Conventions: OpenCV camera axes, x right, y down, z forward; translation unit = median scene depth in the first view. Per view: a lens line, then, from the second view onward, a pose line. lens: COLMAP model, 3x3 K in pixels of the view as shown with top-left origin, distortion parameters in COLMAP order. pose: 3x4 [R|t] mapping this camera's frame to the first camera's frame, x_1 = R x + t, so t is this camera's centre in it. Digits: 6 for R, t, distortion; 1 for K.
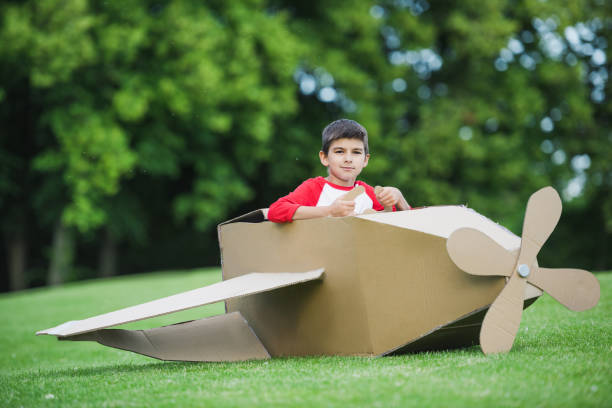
lens RADIAL K [[492.0, 0, 306.0], [0, 492.0, 204.0], [0, 0, 1]] dist [0.031366, 0.003076]
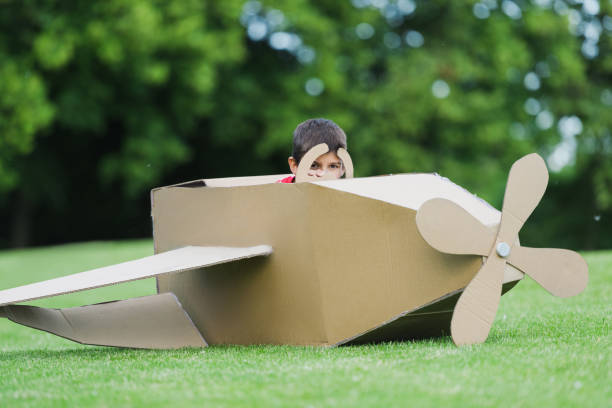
lens RADIAL K [[492.0, 0, 306.0], [0, 492.0, 204.0], [0, 0, 1]] dist [0.031366, 0.003076]
pose [[0.994705, 0.016342, 0.101466, 0.007429], [-0.022836, 0.997741, 0.063170, 0.007446], [-0.100205, -0.065153, 0.992831, 0.168247]]
